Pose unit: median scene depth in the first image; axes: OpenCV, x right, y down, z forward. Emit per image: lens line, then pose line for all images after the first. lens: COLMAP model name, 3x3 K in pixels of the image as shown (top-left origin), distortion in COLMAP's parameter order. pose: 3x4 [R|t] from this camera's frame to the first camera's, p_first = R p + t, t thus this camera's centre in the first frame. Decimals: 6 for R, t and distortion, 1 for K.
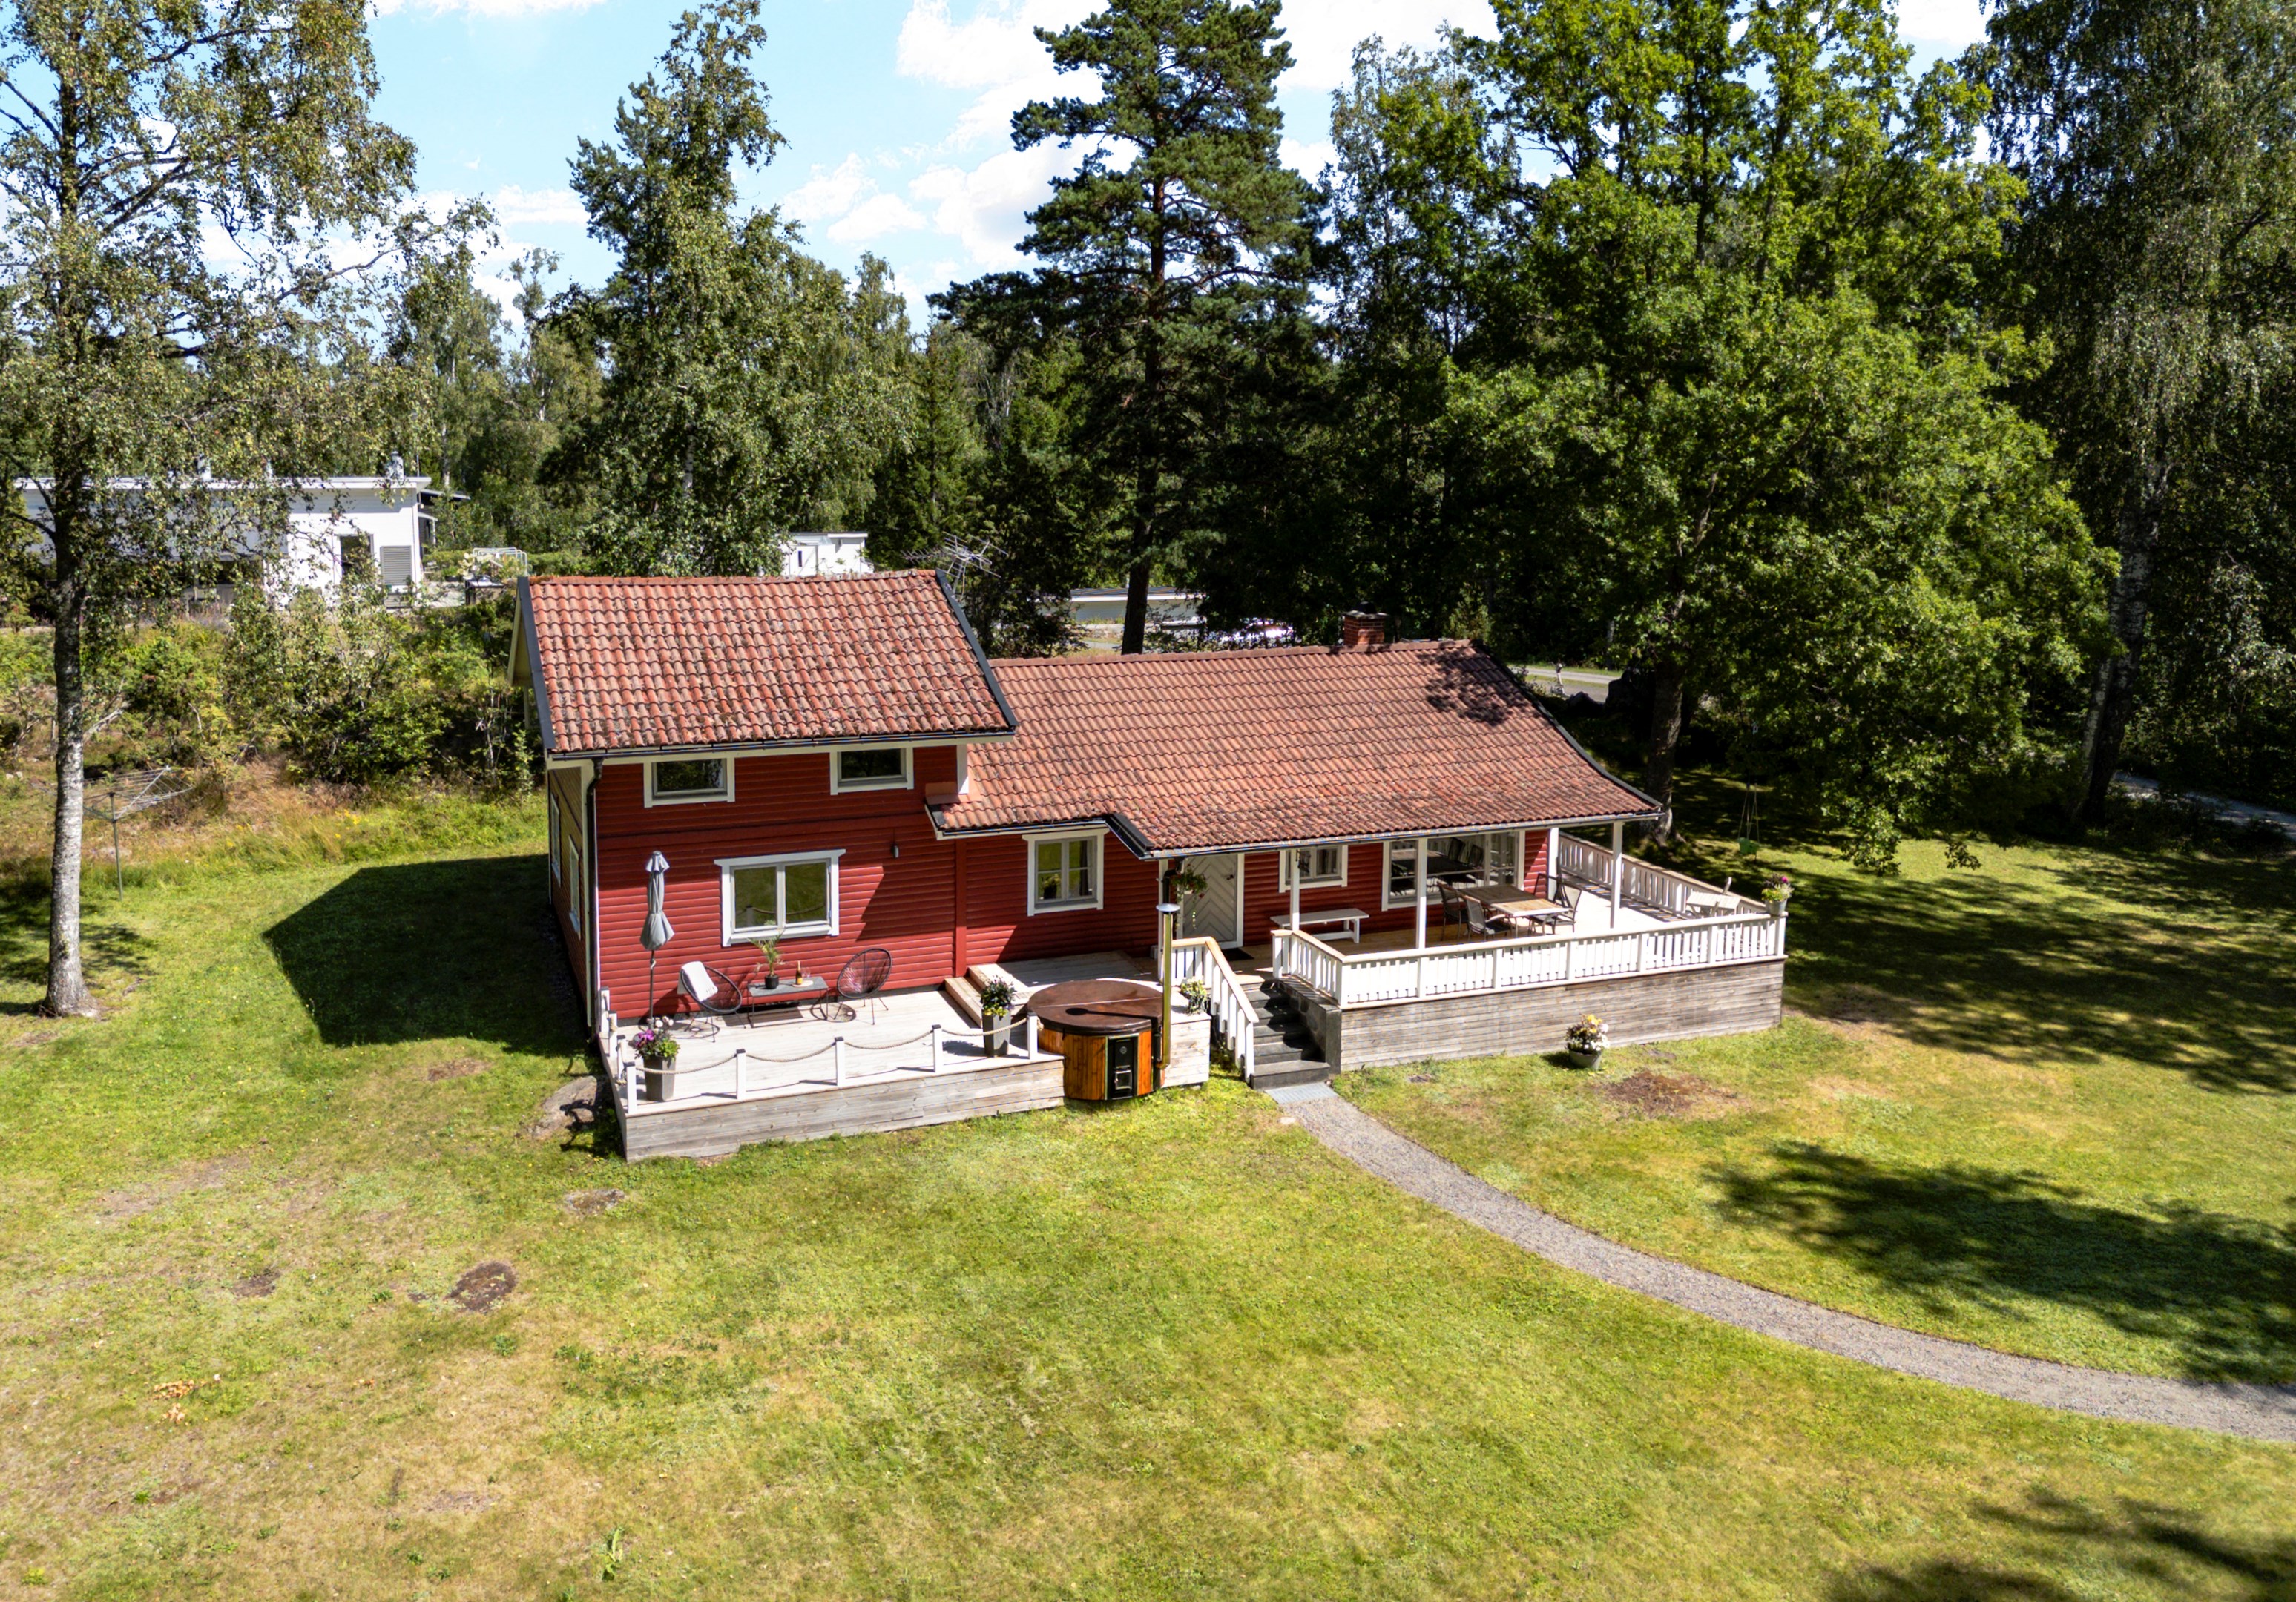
lens RADIAL K [[1757.5, 0, 1151.4], [0, 1757.5, 629.2], [0, 0, 1]] dist [0.067806, 0.000391]
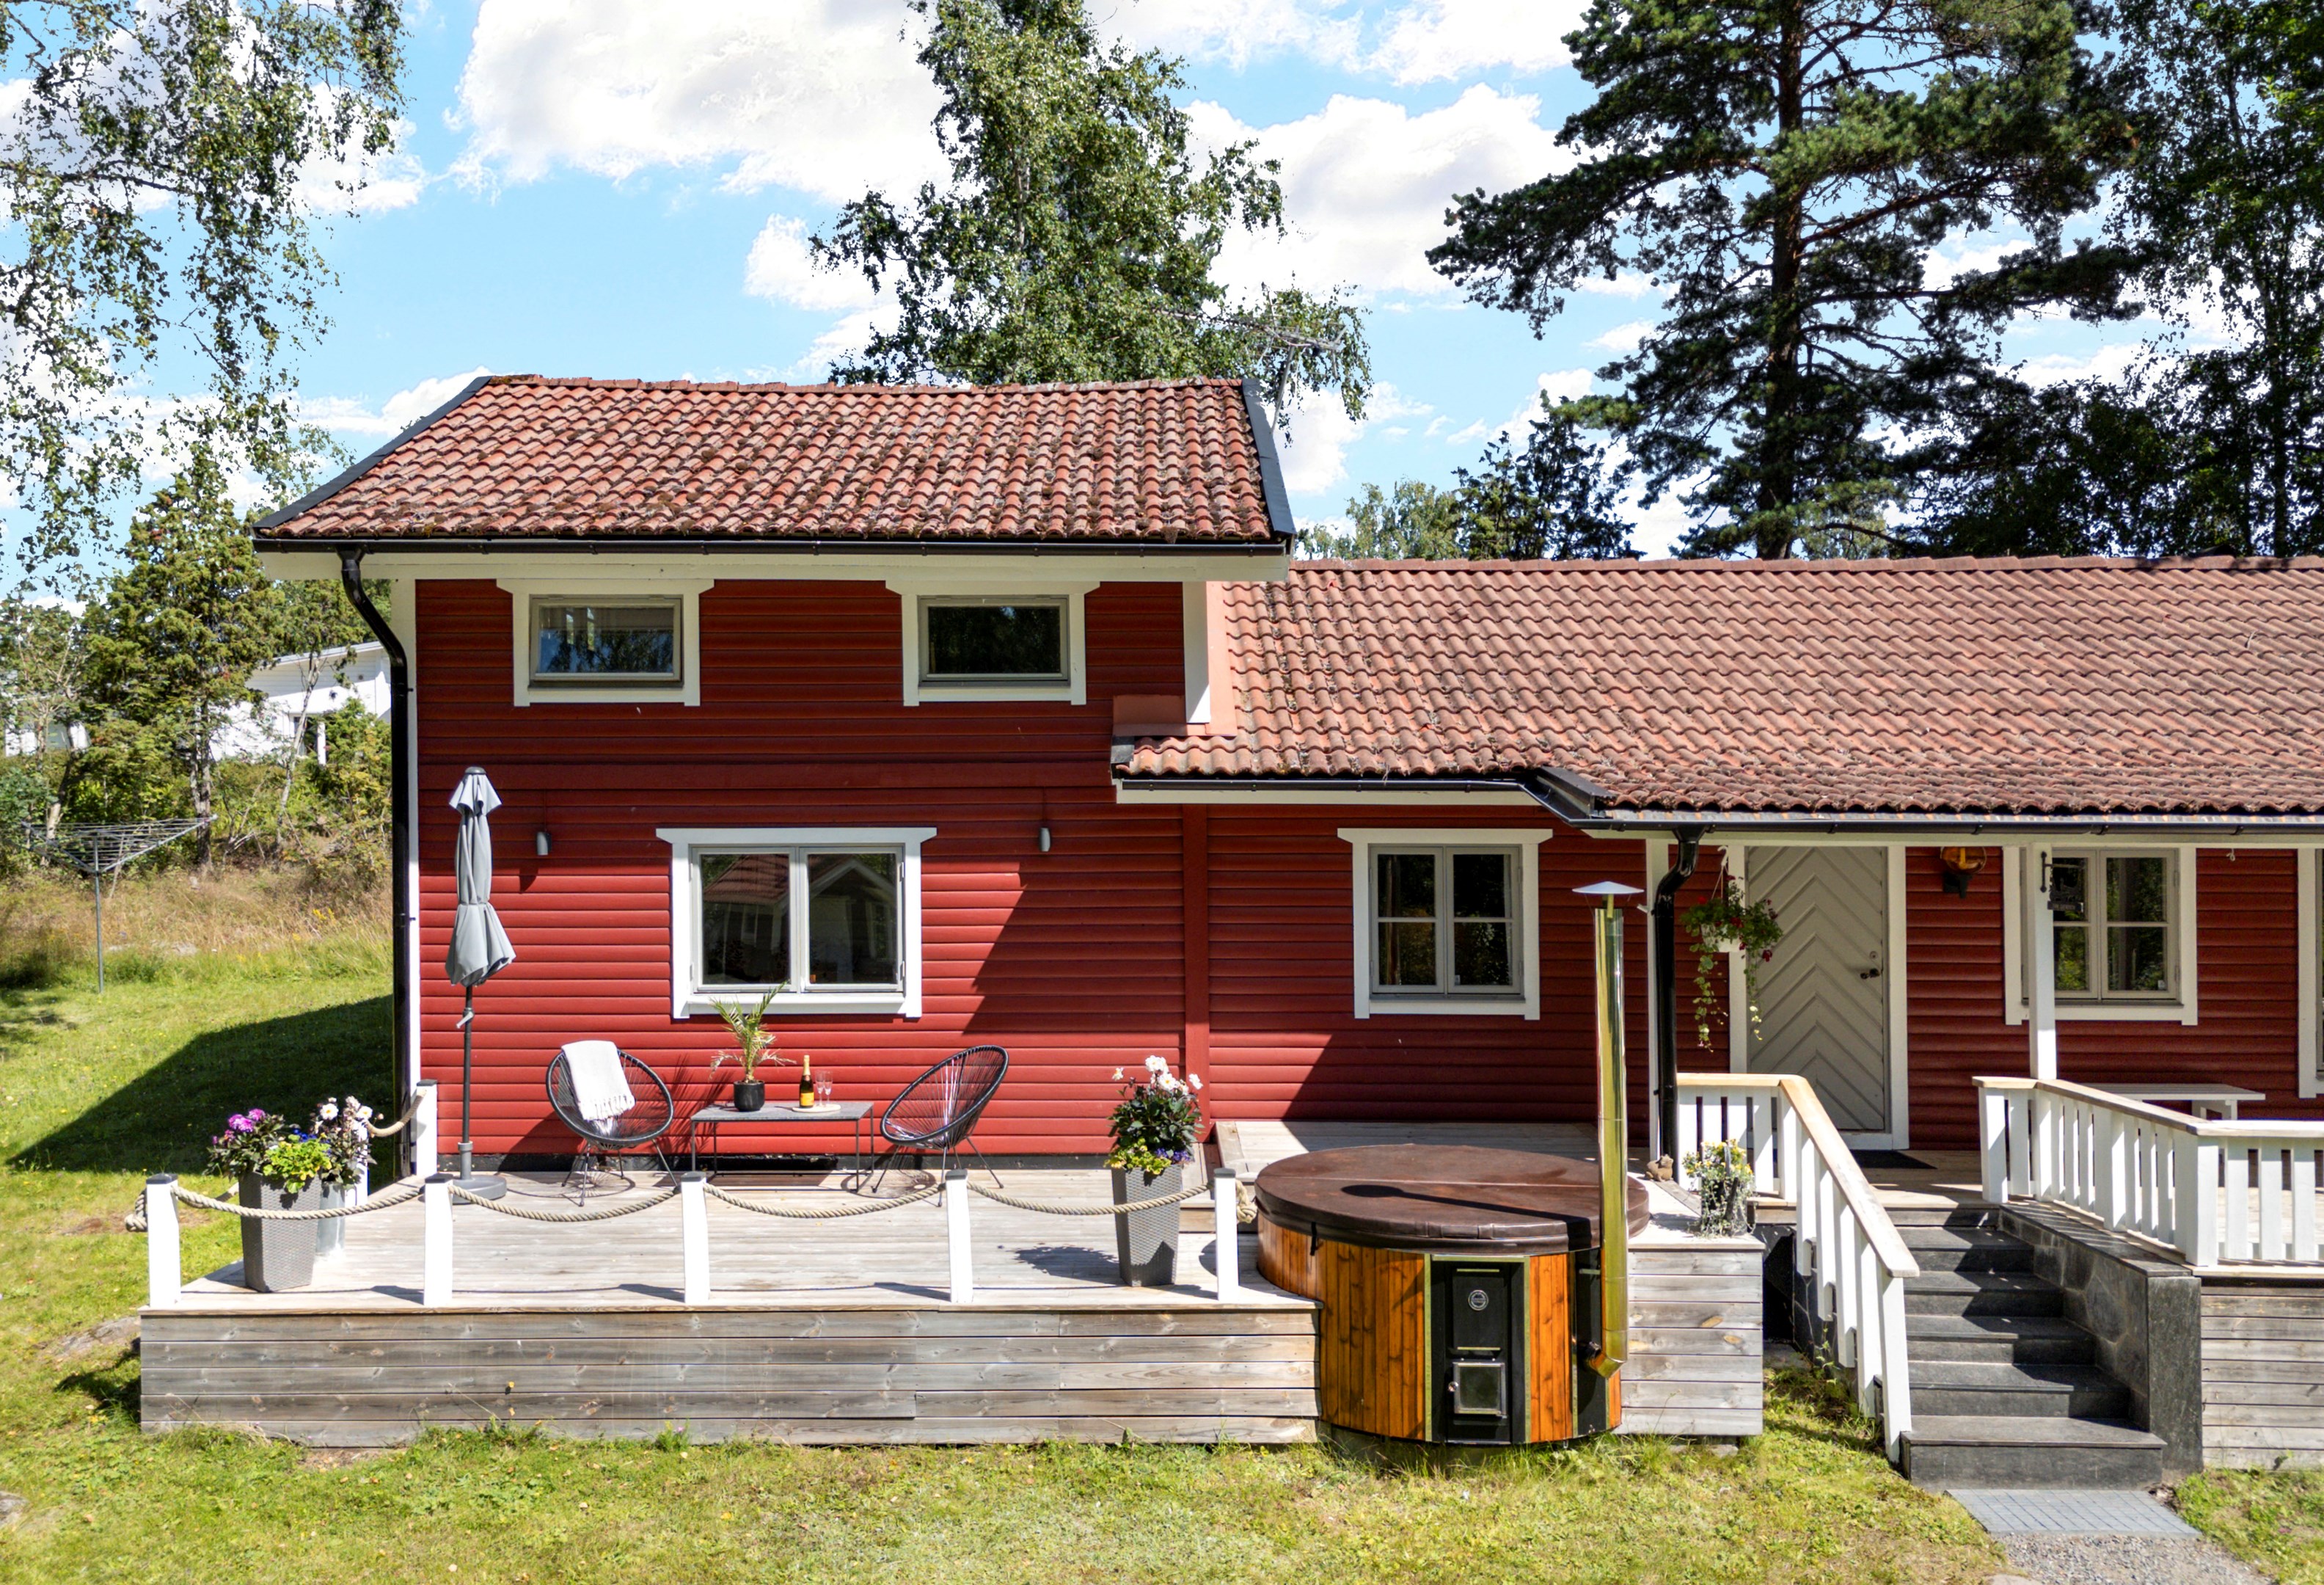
lens RADIAL K [[1850.7, 0, 1122.2], [0, 1850.7, 783.3], [0, 0, 1]] dist [0.115138, -0.127535]
pose [[0.925352, -0.015575, -0.378789, 0.056463], [-0.028980, 0.993326, -0.111641, 0.169402], [0.378000, 0.114284, 0.918725, 0.583323]]
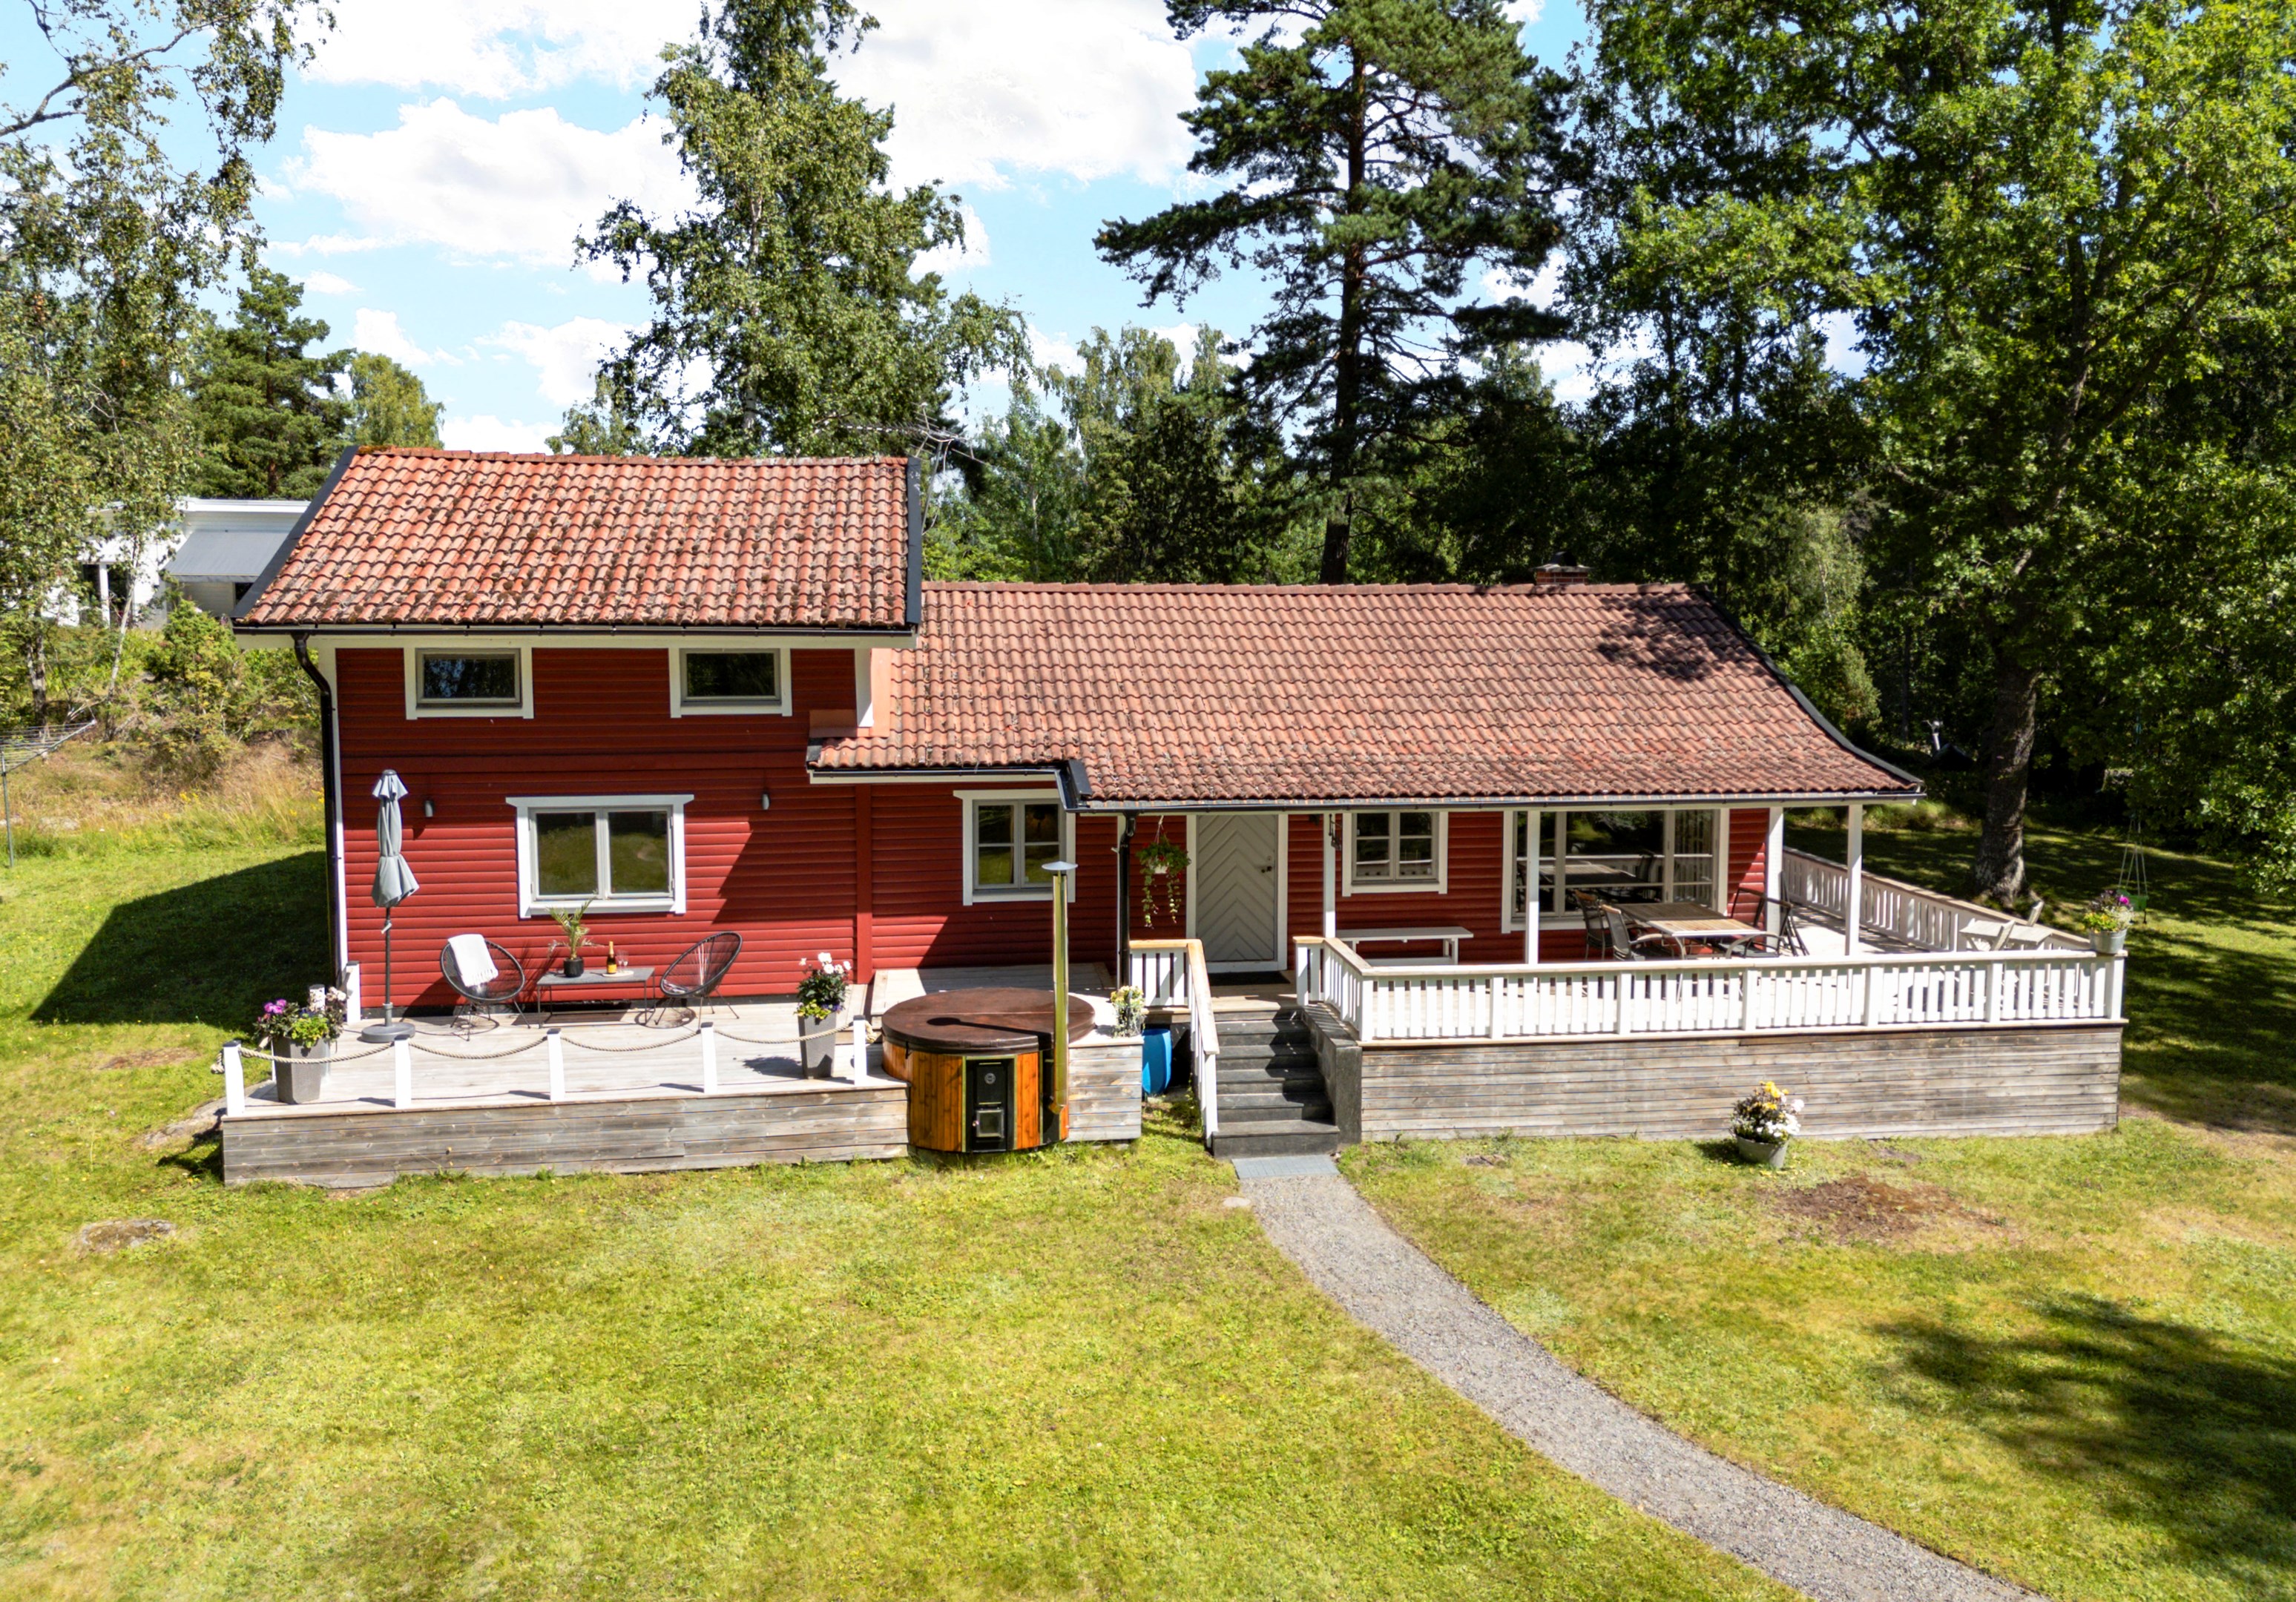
lens RADIAL K [[1770.0, 0, 1204.5], [0, 1770.0, 699.3], [0, 0, 1]] dist [0.067815, -0.036667]
pose [[0.977570, 0.009769, -0.210385, 0.190069], [-0.017875, 0.999168, -0.036665, 0.111059], [0.209851, 0.039603, 0.976931, 0.332296]]
